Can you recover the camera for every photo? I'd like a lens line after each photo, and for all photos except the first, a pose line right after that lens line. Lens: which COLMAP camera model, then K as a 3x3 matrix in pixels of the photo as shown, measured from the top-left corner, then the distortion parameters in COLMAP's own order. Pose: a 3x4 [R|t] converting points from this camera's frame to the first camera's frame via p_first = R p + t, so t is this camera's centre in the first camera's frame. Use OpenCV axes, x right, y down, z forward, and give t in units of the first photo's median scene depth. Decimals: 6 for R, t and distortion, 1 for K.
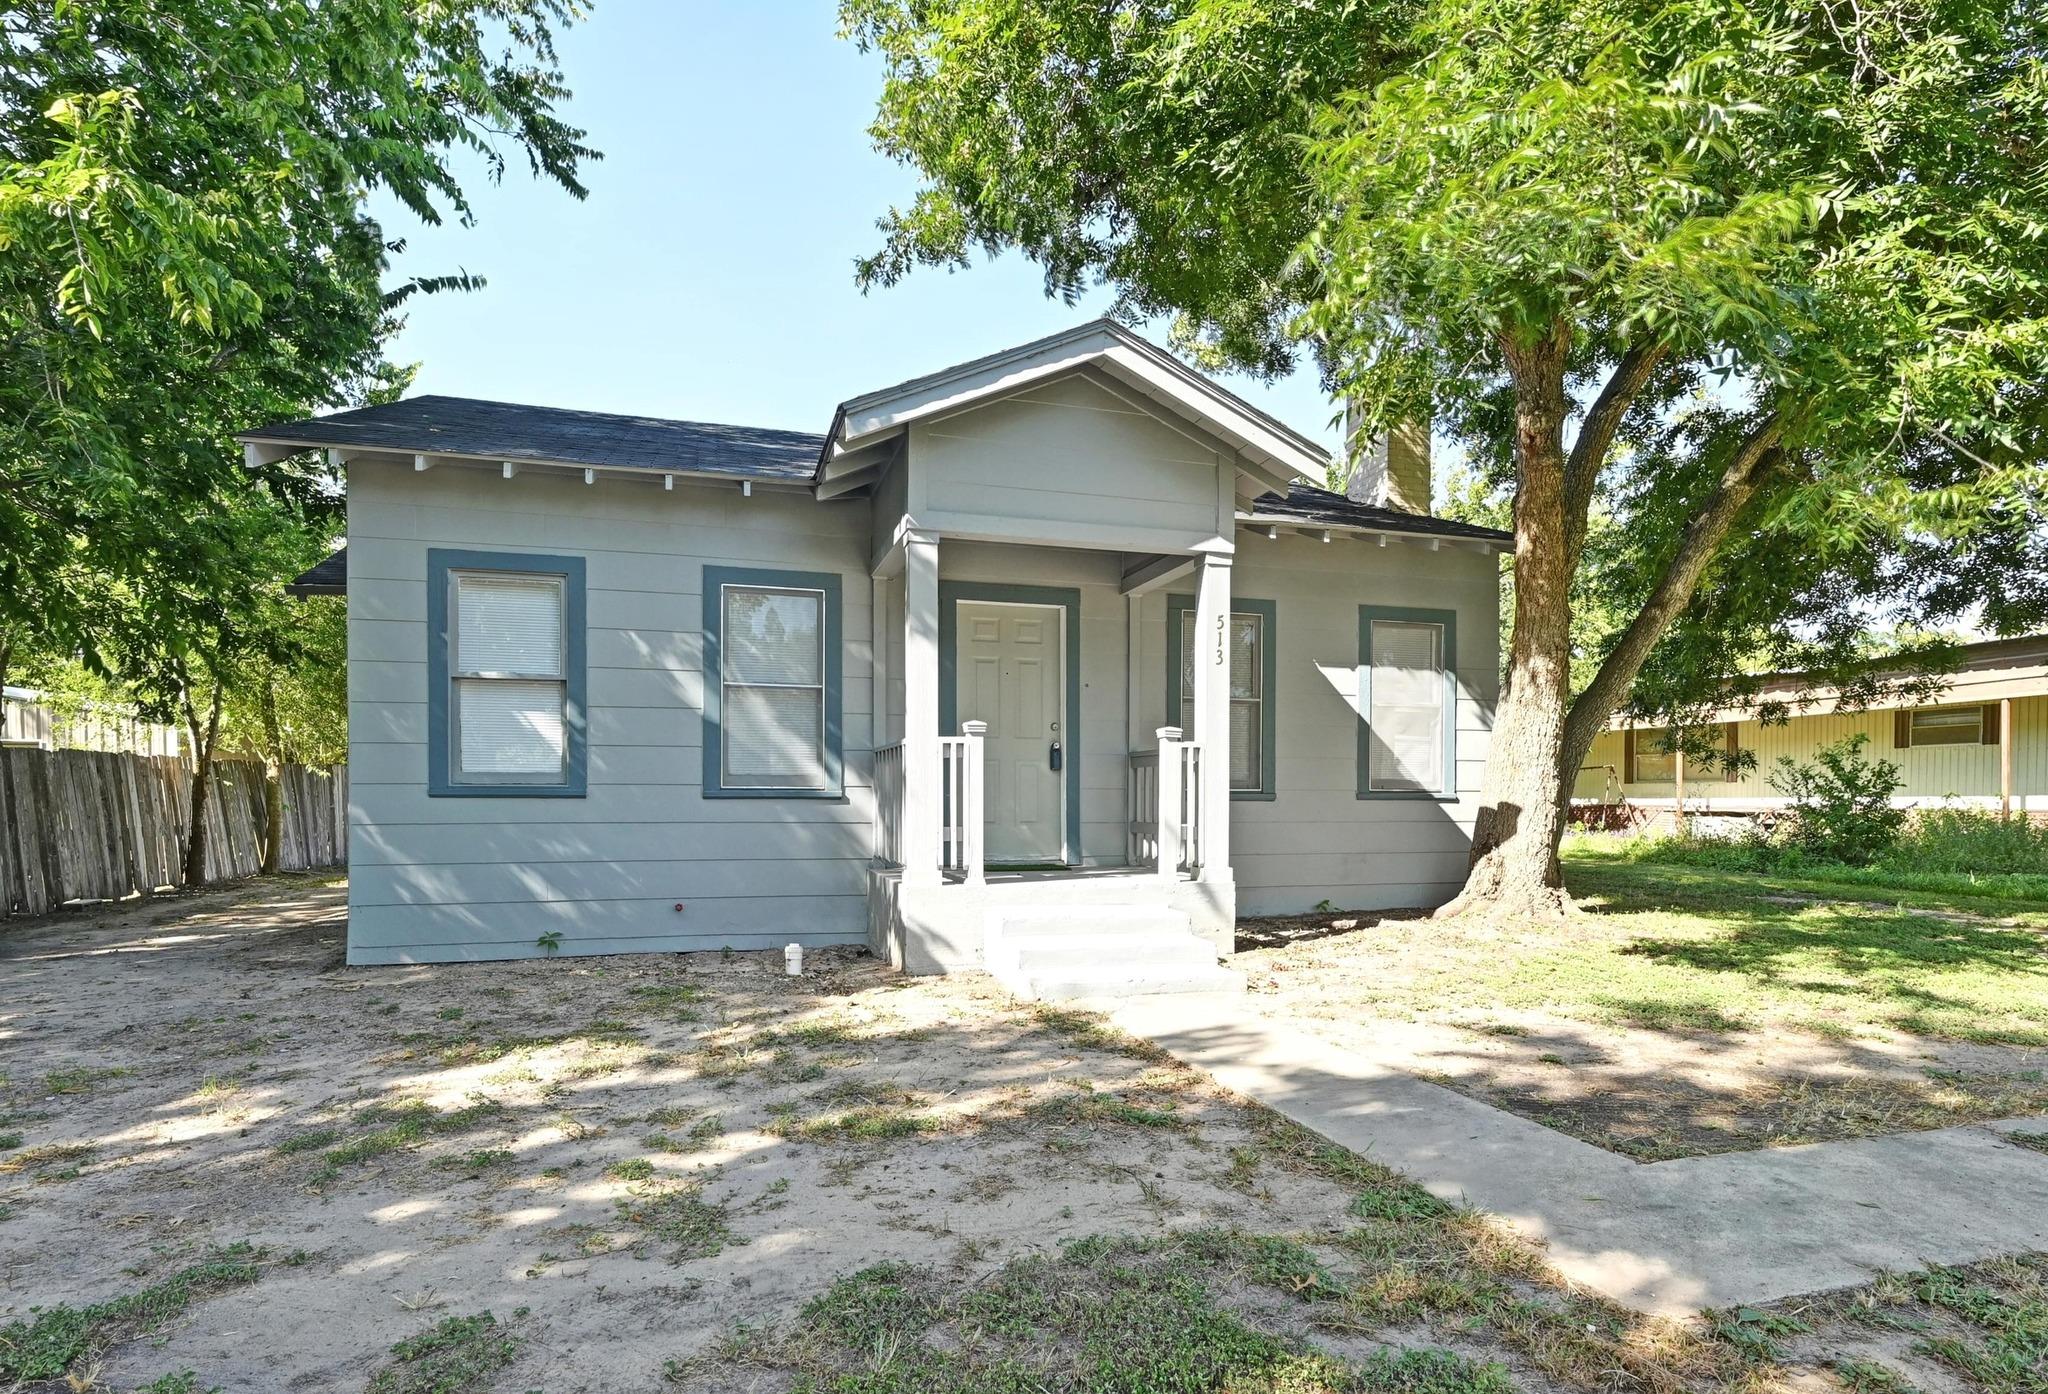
lens RADIAL K [[1095.1, 0, 1023.6], [0, 1095.1, 820.7], [0, 0, 1]] dist [-0.003329, -0.001426]
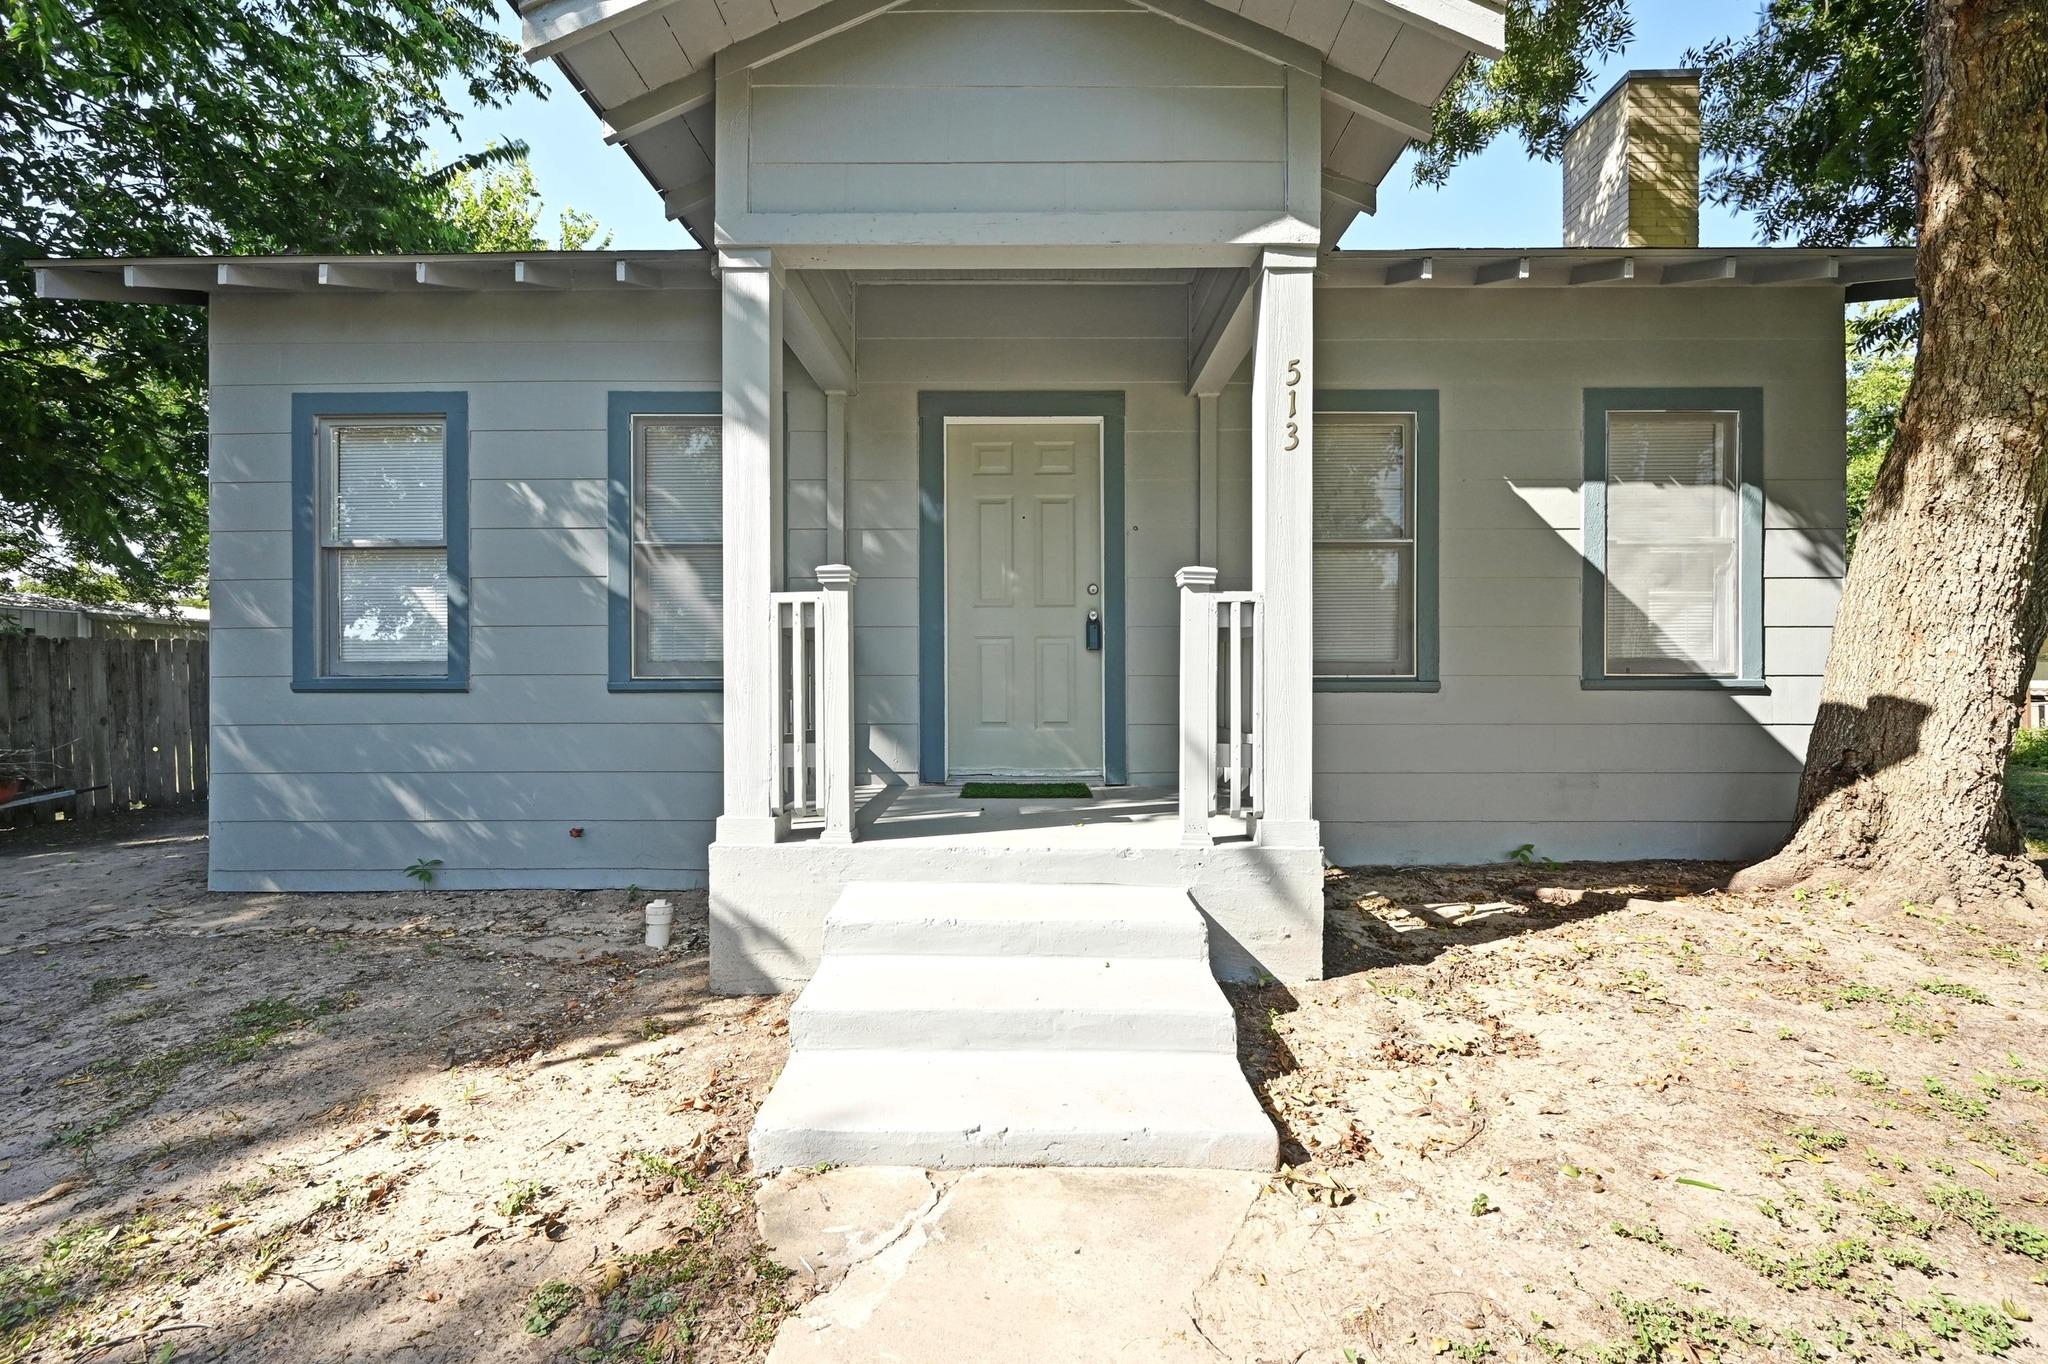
lens RADIAL K [[834.0, 0, 1021.2], [0, 834.0, 690.7], [0, 0, 1]] dist [0.000206, 0.000249]
pose [[0.956445, -0.001180, -0.291912, 0.158784], [-0.001559, 0.999957, -0.009150, -0.016786], [0.291910, 0.009206, 0.956401, 0.521764]]
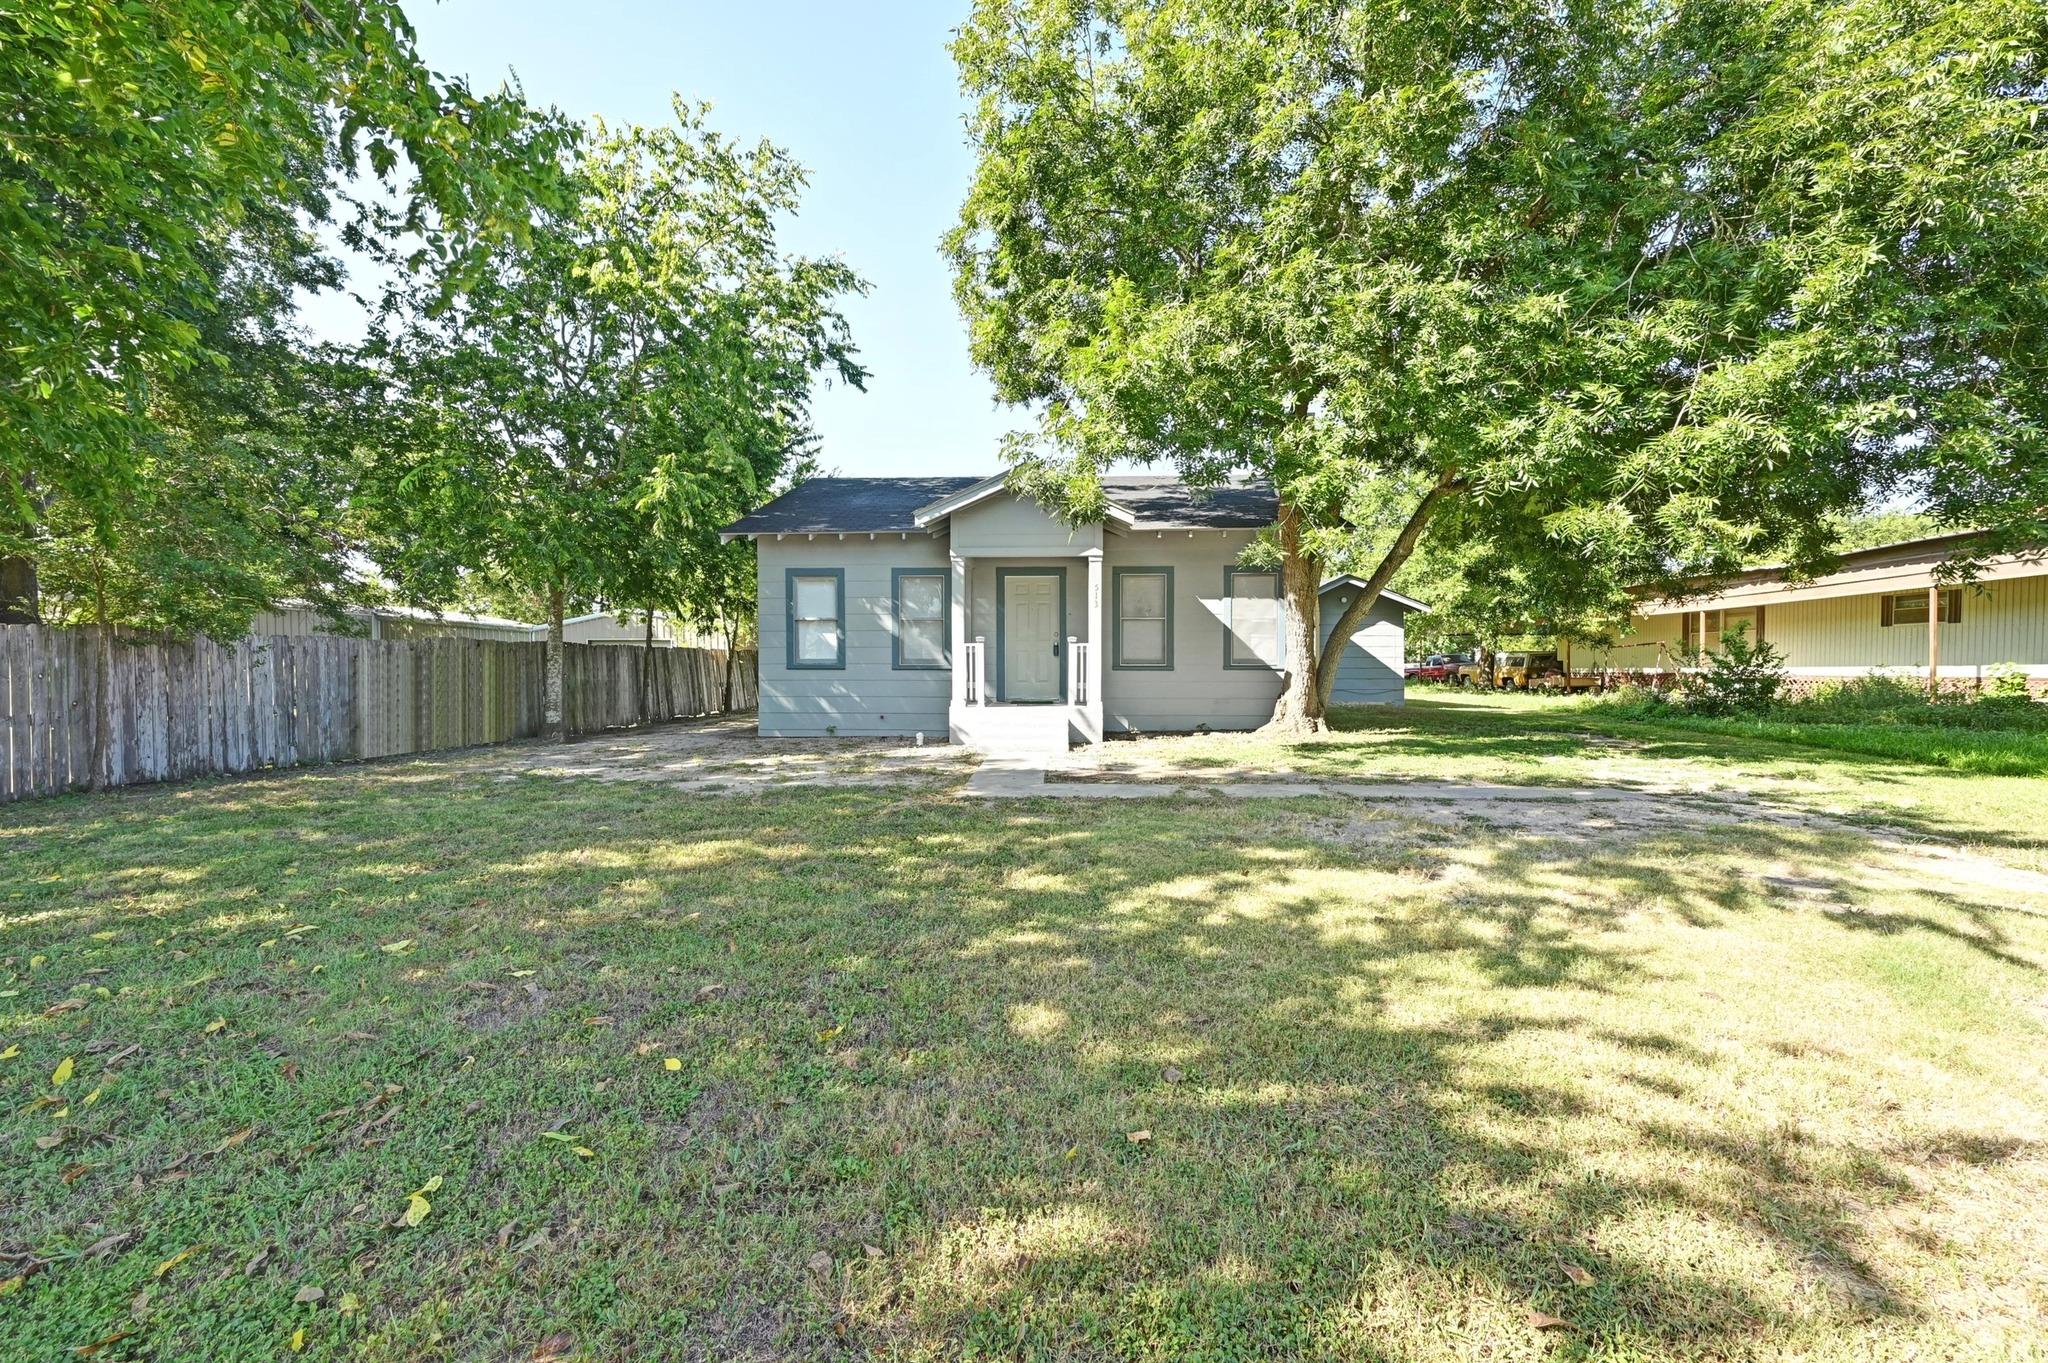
lens RADIAL K [[816.6, 0, 1027.1], [0, 816.6, 681.0], [0, 0, 1]] dist [0.000930, -0.000067]
pose [[0.945214, 0.004100, -0.326425, 0.535373], [-0.005574, 0.999978, -0.003582, 0.008223], [0.326403, 0.005205, 0.945216, -0.527096]]
